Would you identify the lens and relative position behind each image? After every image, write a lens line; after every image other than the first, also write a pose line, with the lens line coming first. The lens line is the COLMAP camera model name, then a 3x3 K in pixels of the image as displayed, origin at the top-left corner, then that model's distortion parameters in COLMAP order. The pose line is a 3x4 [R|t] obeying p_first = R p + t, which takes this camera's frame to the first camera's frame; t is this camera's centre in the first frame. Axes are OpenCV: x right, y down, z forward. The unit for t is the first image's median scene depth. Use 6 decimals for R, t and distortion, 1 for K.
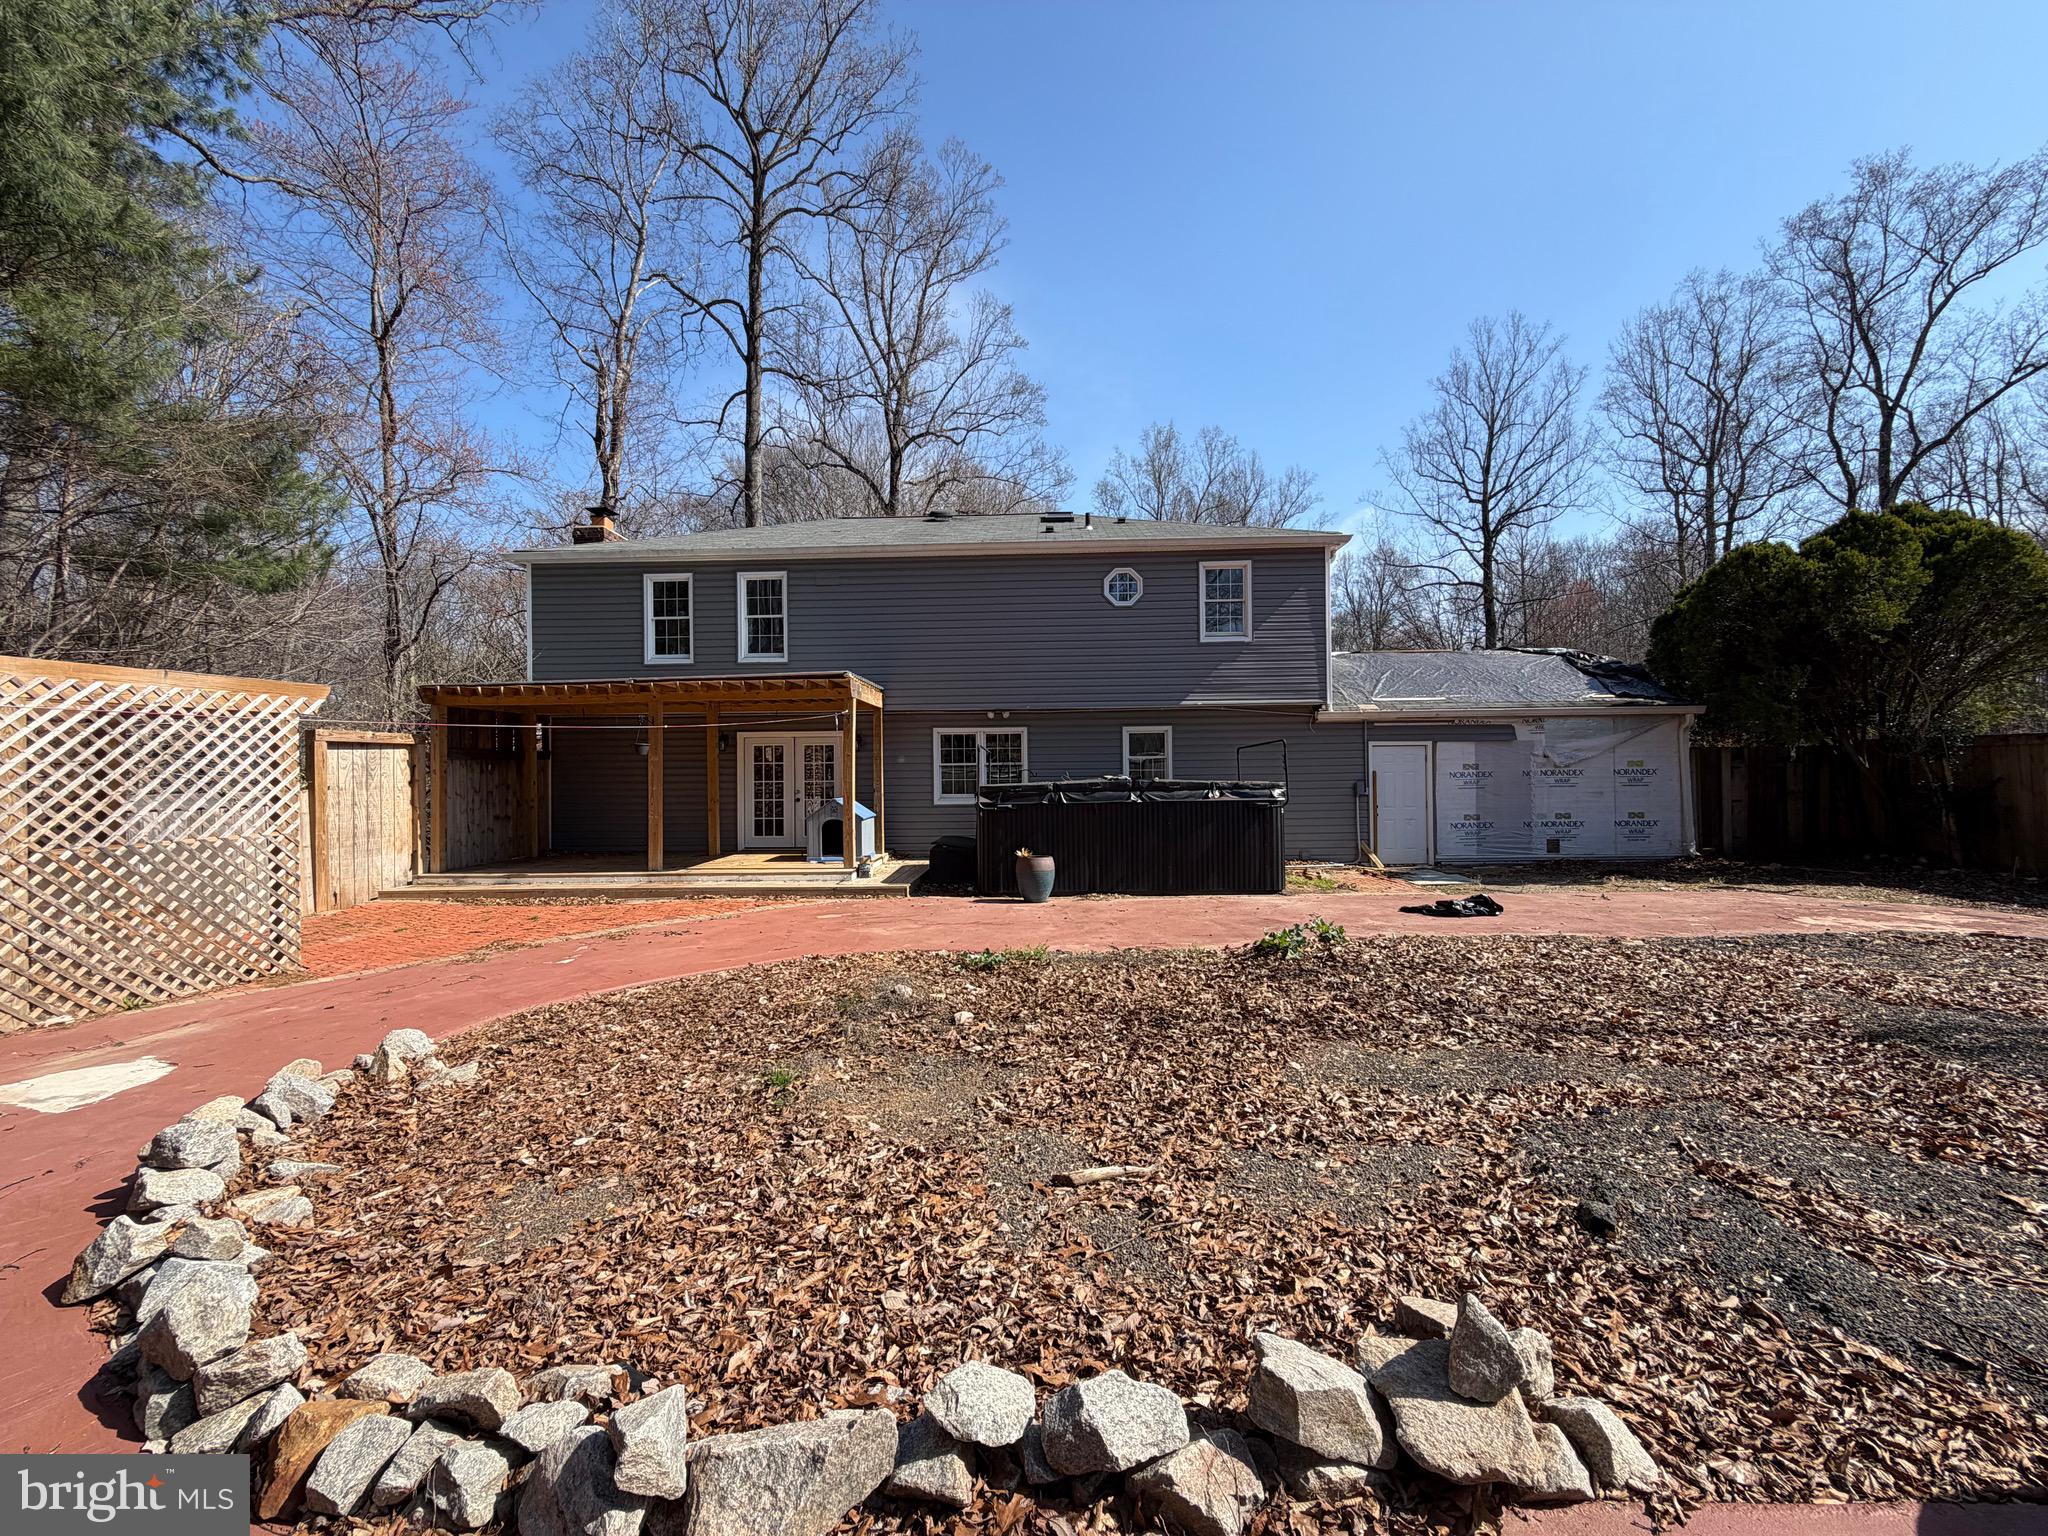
lens RADIAL K [[820.9, 0, 1021.8], [0, 820.9, 758.2], [0, 0, 1]] dist [-0.000030, -0.001121]
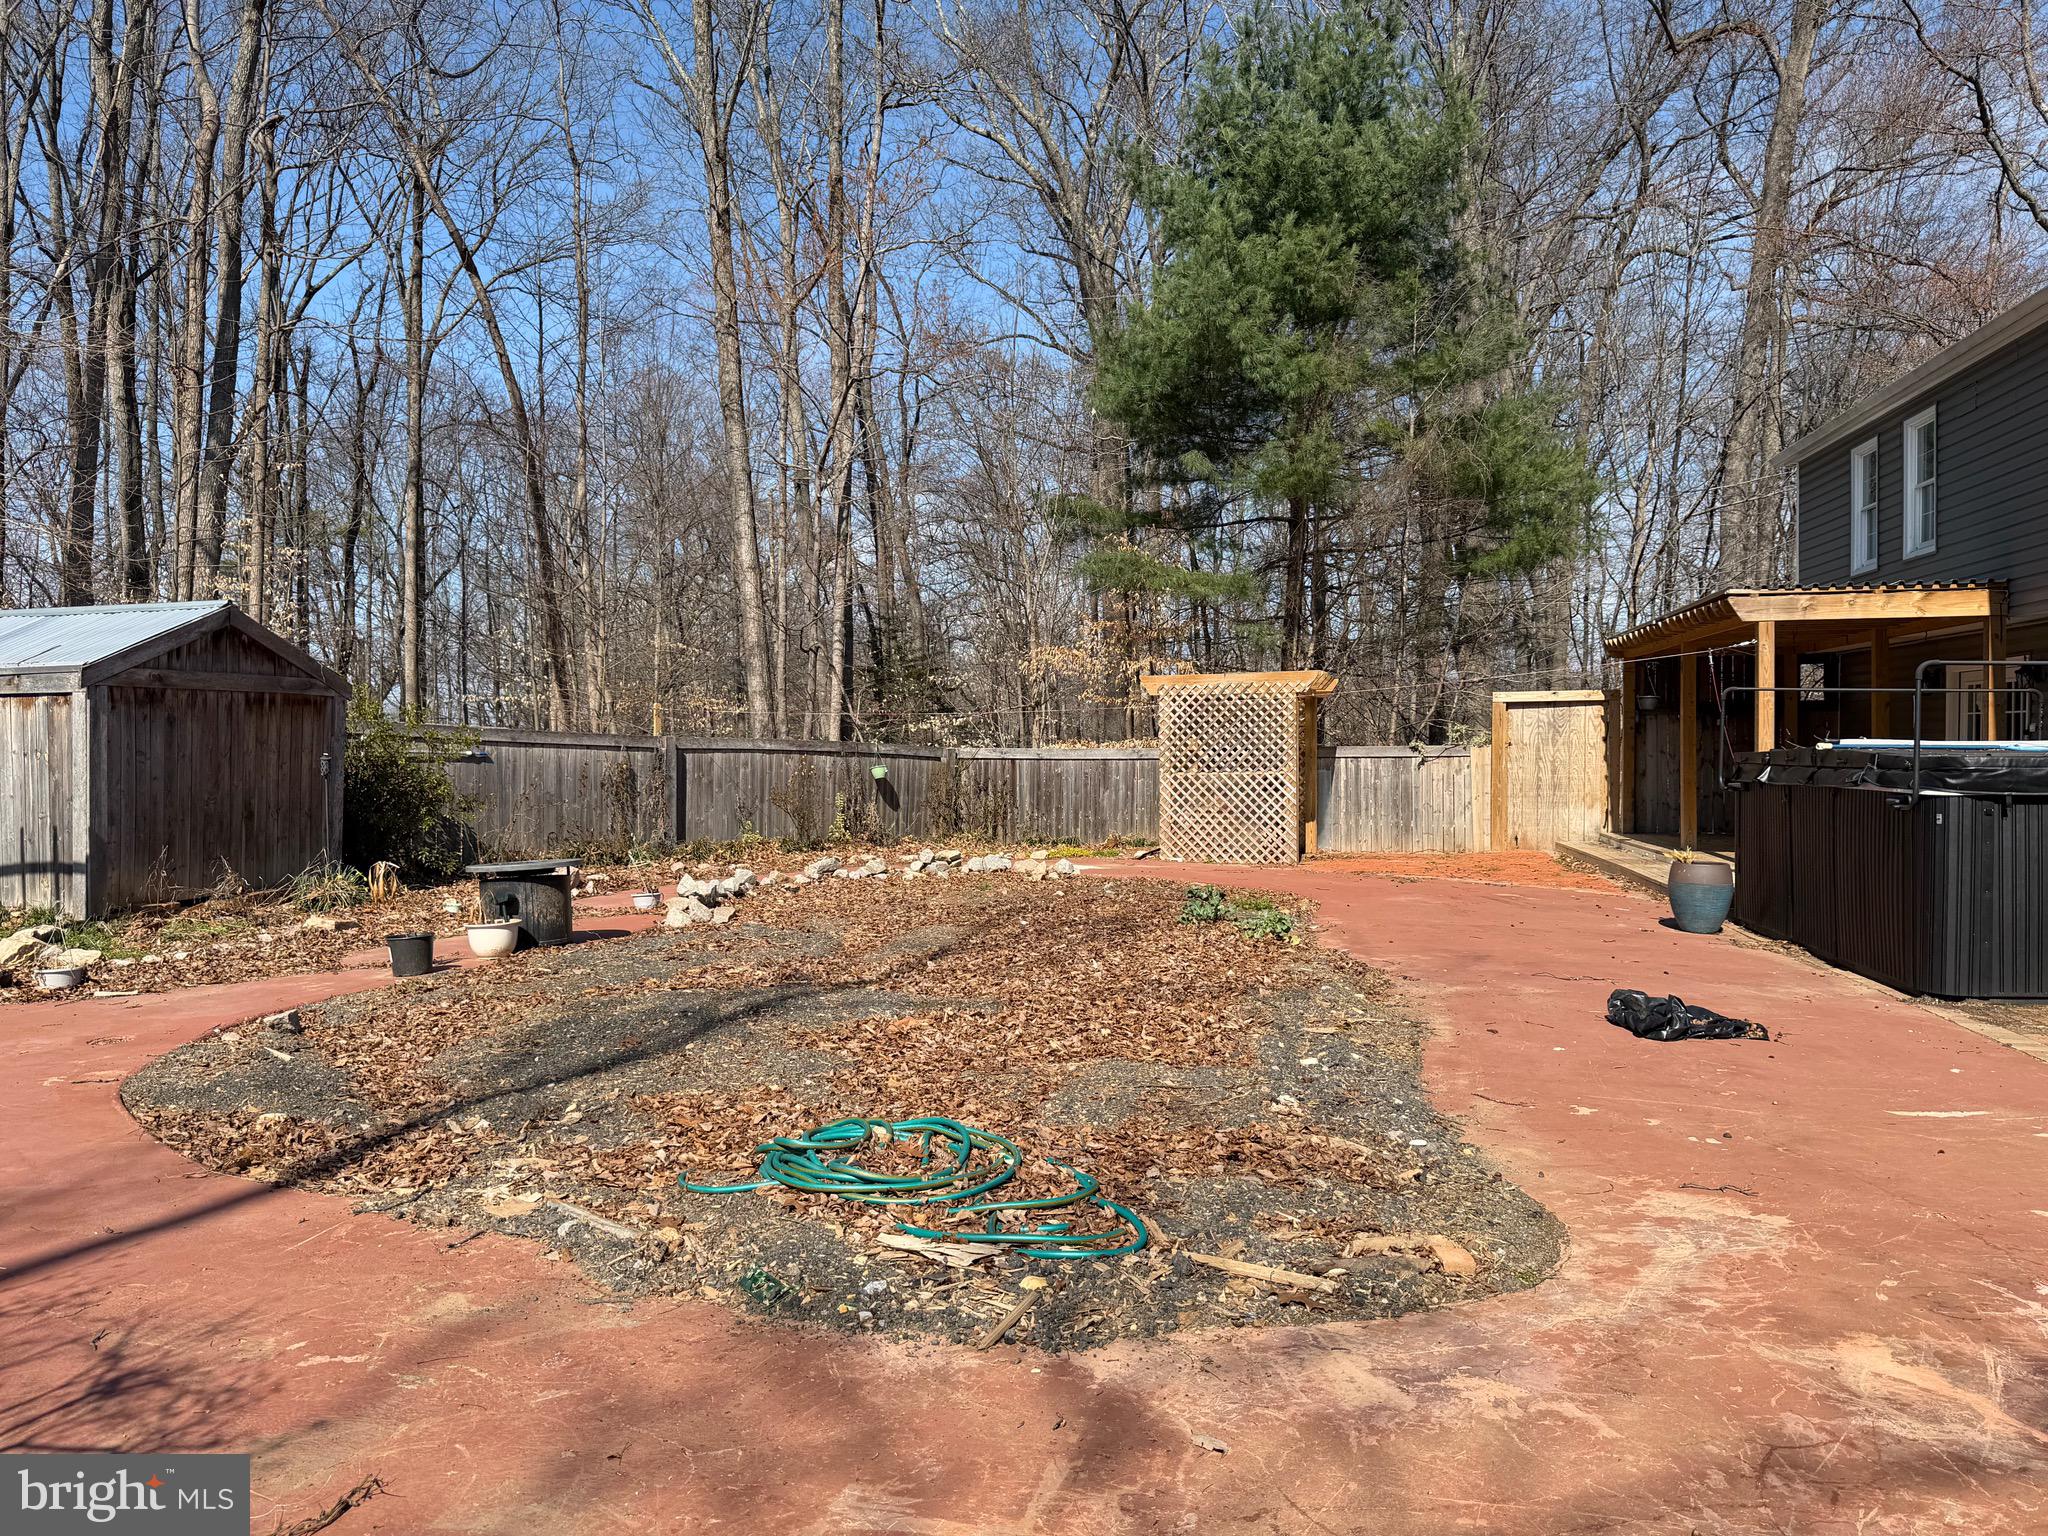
lens RADIAL K [[1443.1, 0, 1021.5], [0, 1443.1, 768.6], [0, 0, 1]] dist [0.013382, -0.015491]
pose [[-0.163532, 0.030175, -0.986076, 0.919277], [0.027426, 0.999285, 0.026031, 0.000412], [0.986157, -0.022787, -0.164243, 0.488977]]
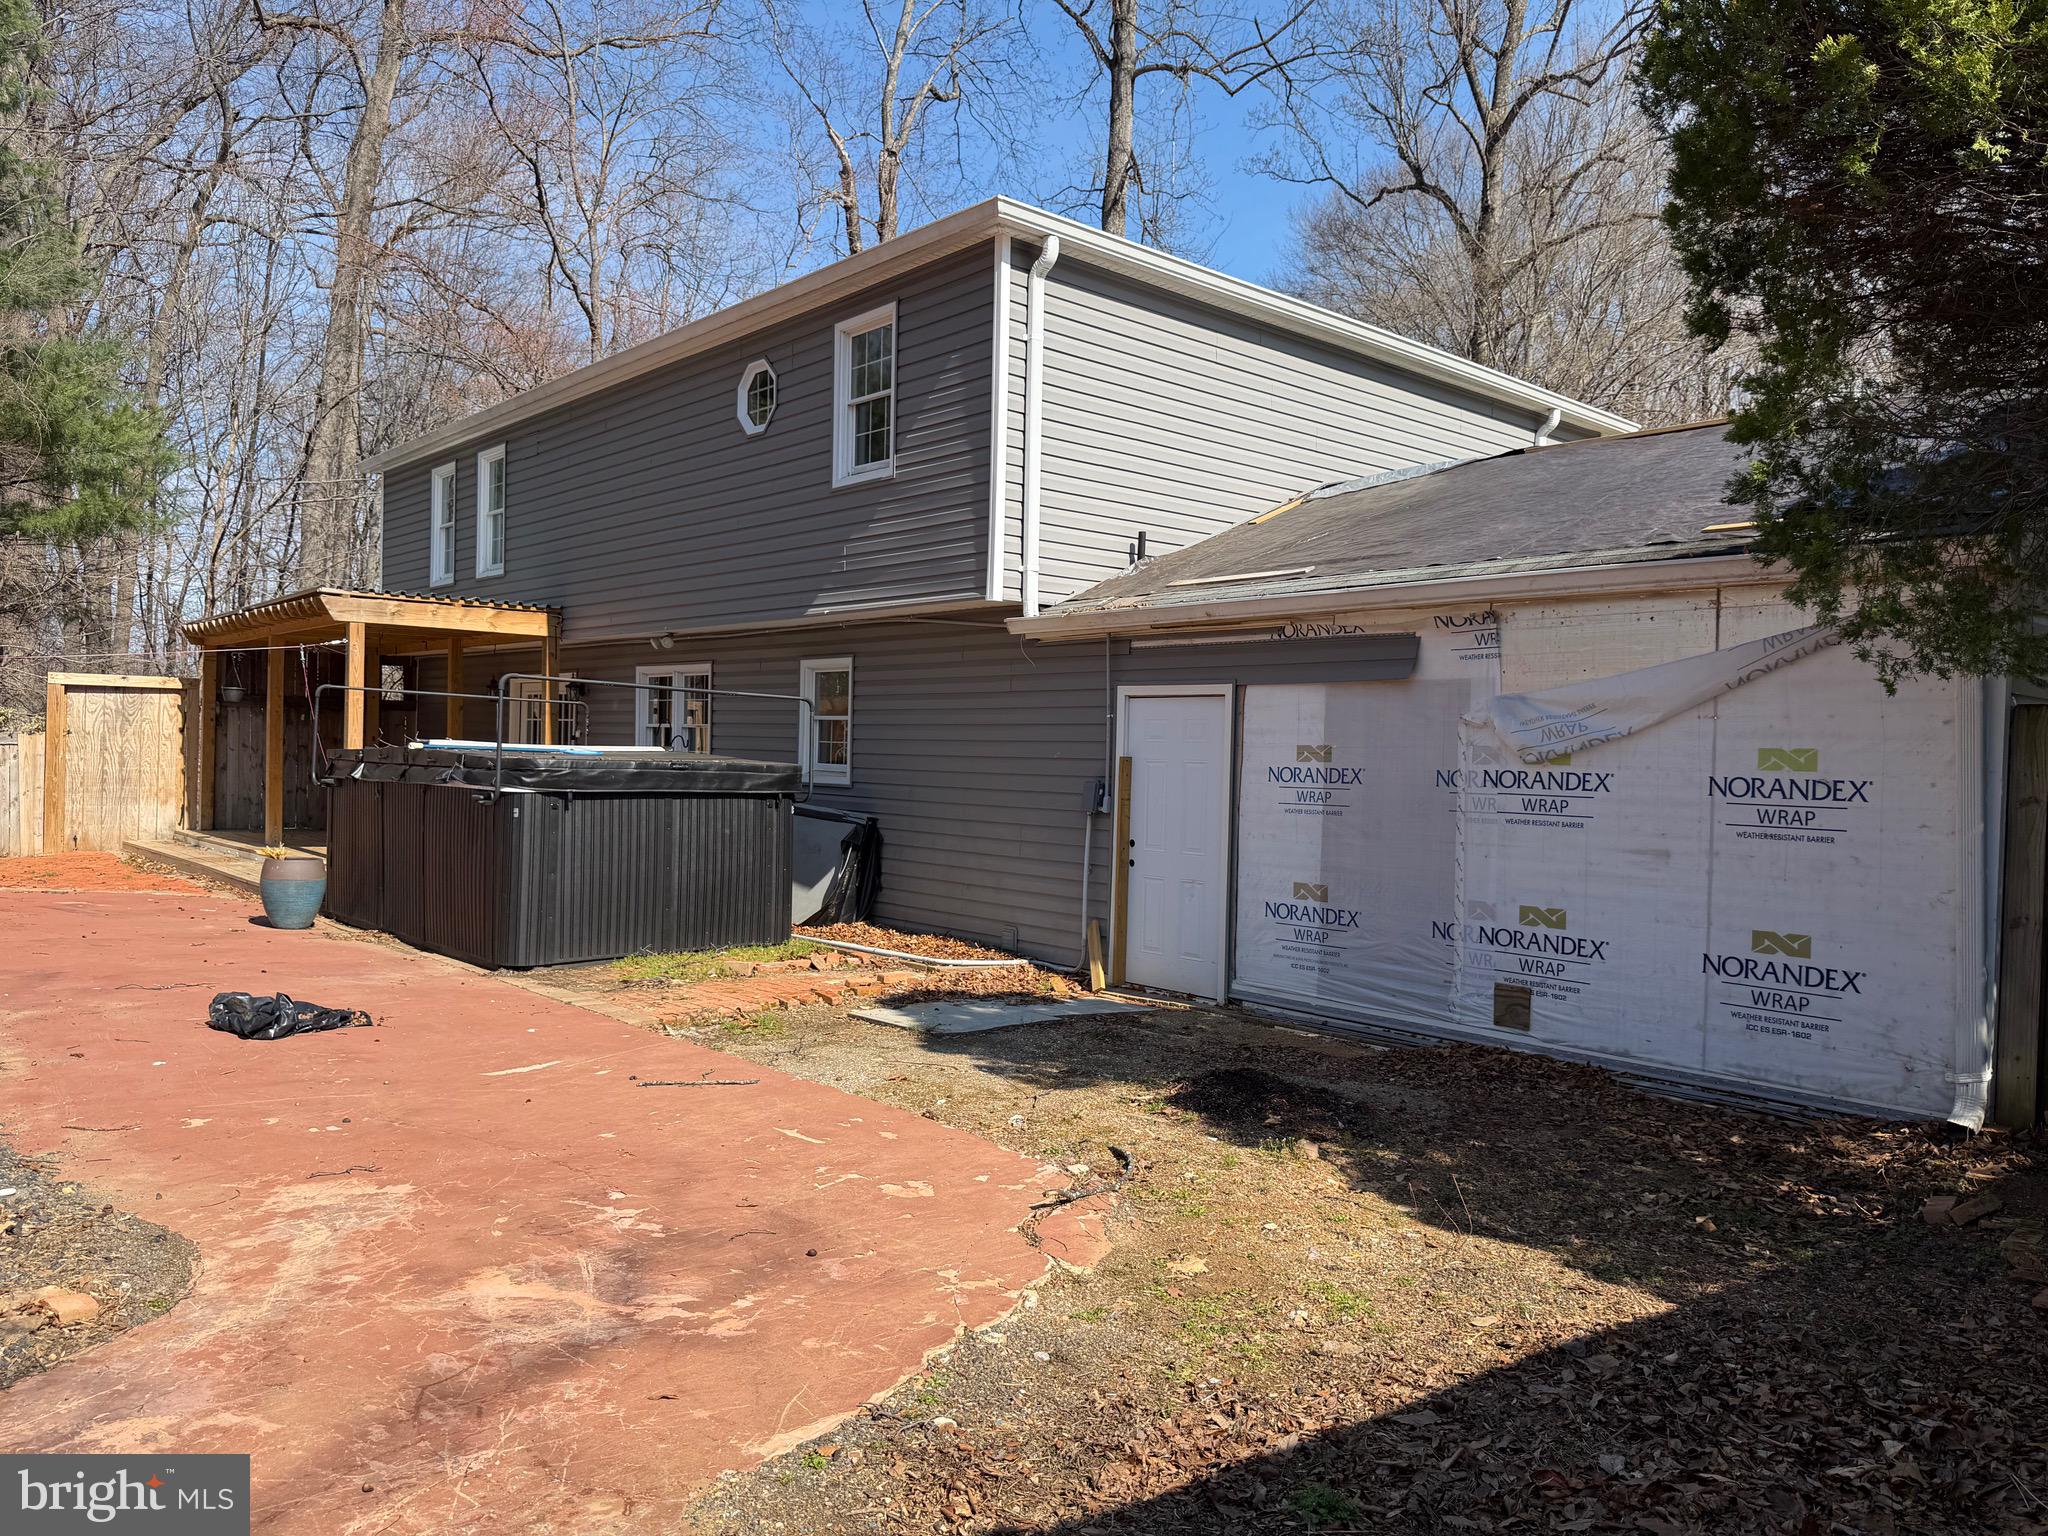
lens RADIAL K [[1443.1, 0, 1023.7], [0, 1443.1, 771.9], [0, 0, 1]] dist [0.013382, -0.015491]
pose [[0.684987, 0.040149, -0.727449, 0.927932], [-0.020635, 0.999149, 0.035714, -0.001459], [0.728263, -0.009453, 0.685232, 0.471137]]
